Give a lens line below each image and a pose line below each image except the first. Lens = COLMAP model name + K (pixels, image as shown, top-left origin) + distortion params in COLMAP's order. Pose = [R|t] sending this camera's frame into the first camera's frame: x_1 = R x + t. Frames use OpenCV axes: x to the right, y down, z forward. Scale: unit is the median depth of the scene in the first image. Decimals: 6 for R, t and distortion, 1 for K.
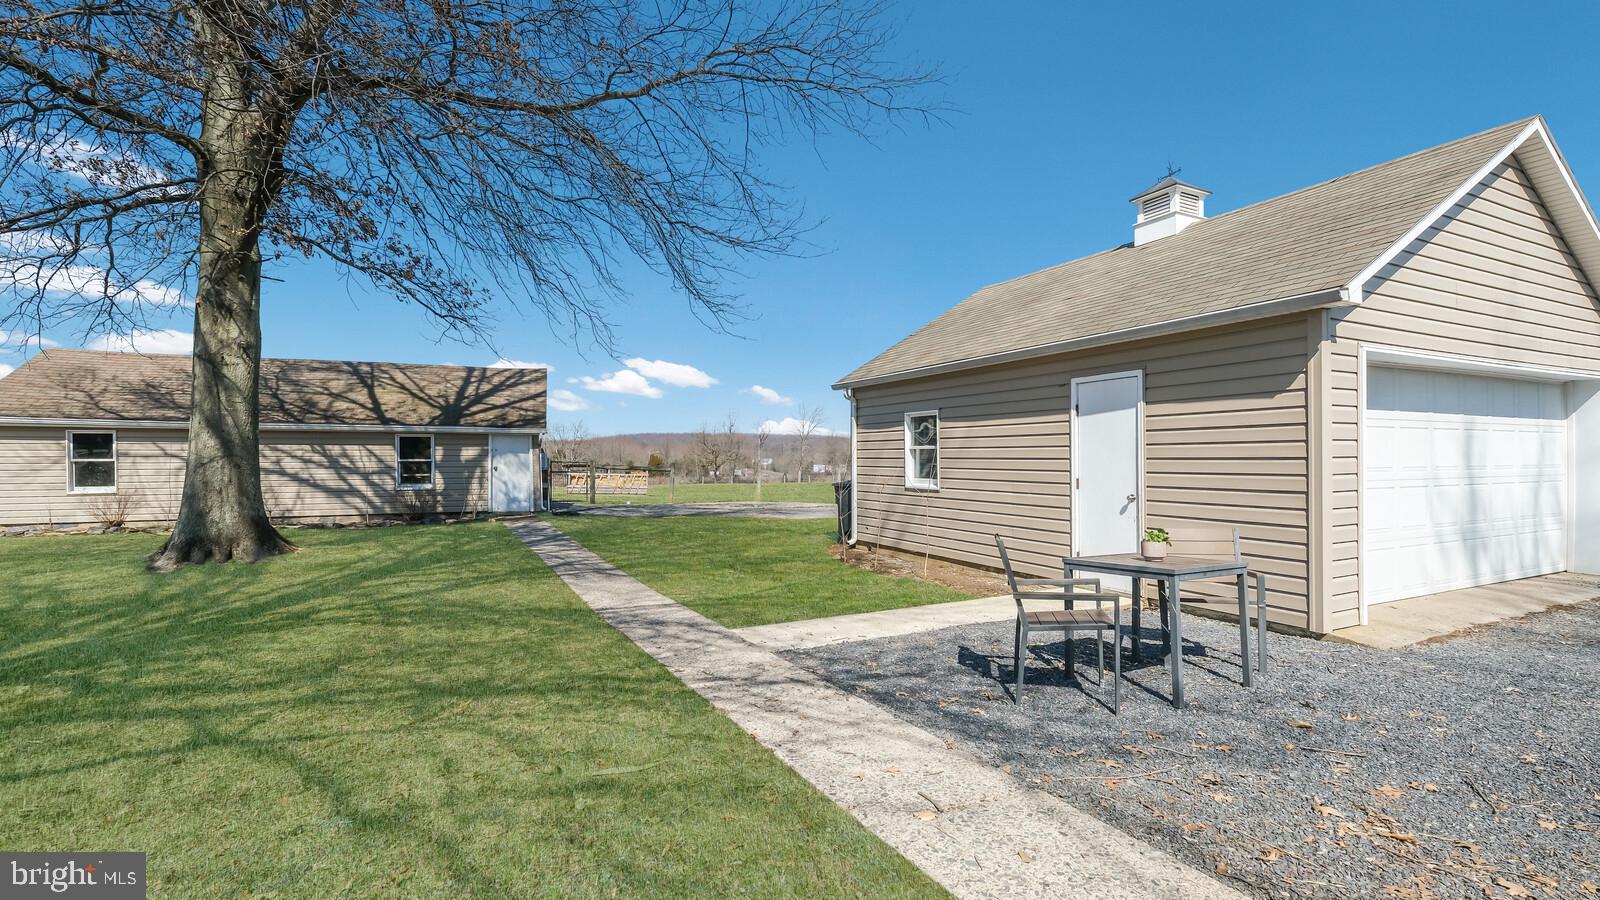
lens RADIAL K [[716.3, 0, 802.5], [0, 716.3, 452.6], [0, 0, 1]] dist [0.003753, 0.000423]
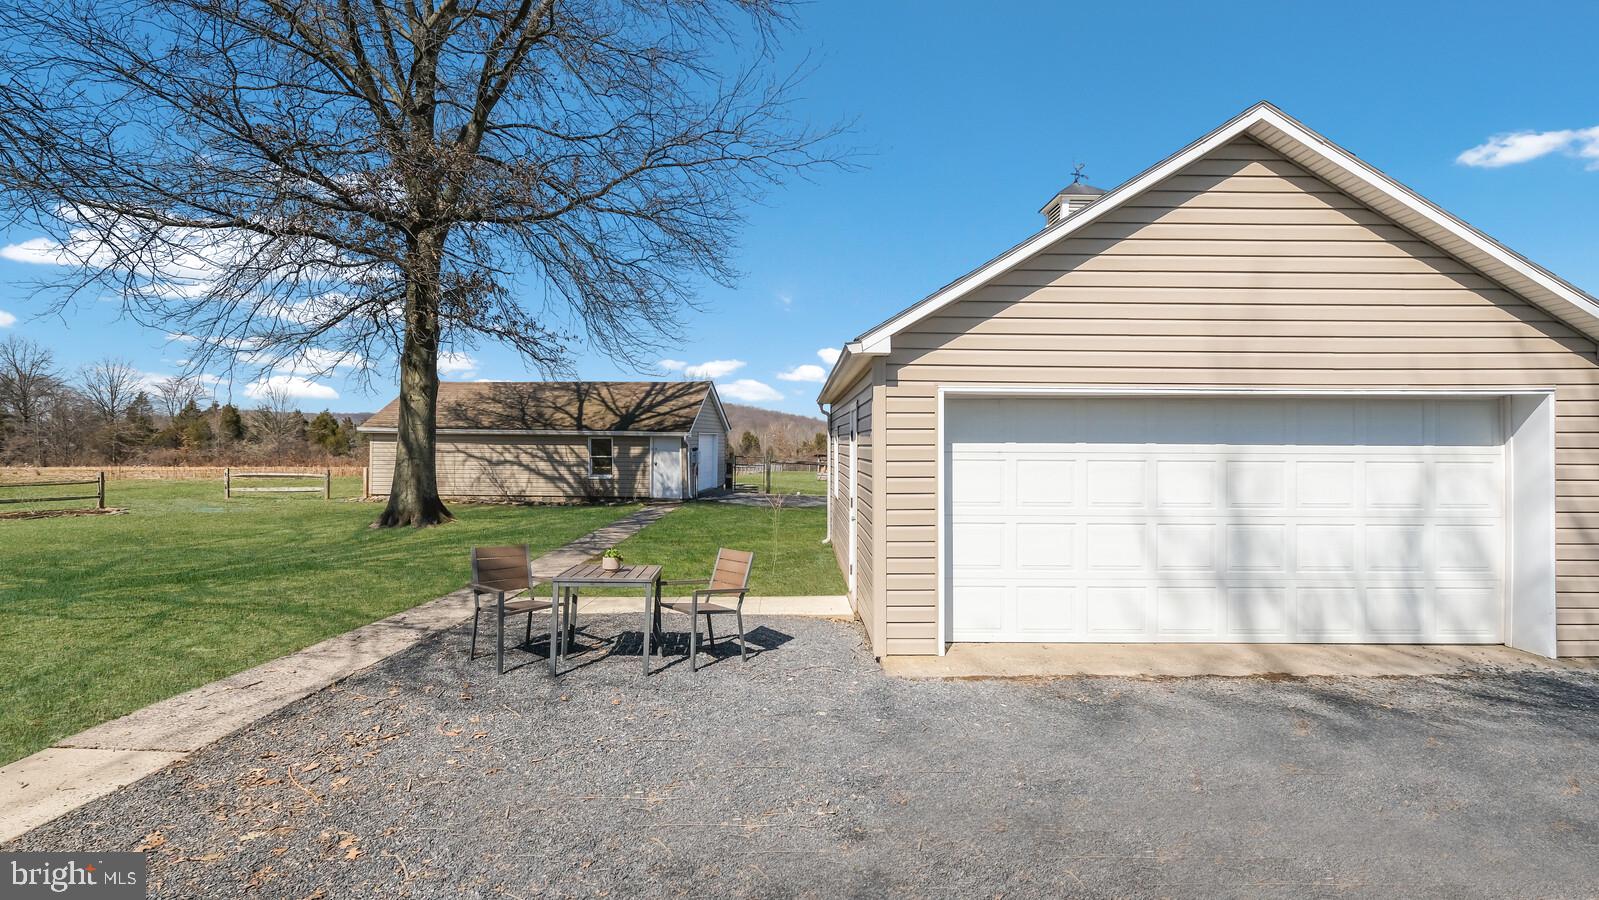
lens RADIAL K [[715.9, 0, 825.1], [0, 715.9, 428.6], [0, 0, 1]] dist [0.003753, 0.000423]
pose [[0.894671, -0.000214, -0.446725, 0.431078], [-0.004493, 0.999945, -0.009479, -0.030426], [0.446702, 0.010488, 0.894621, -0.000831]]
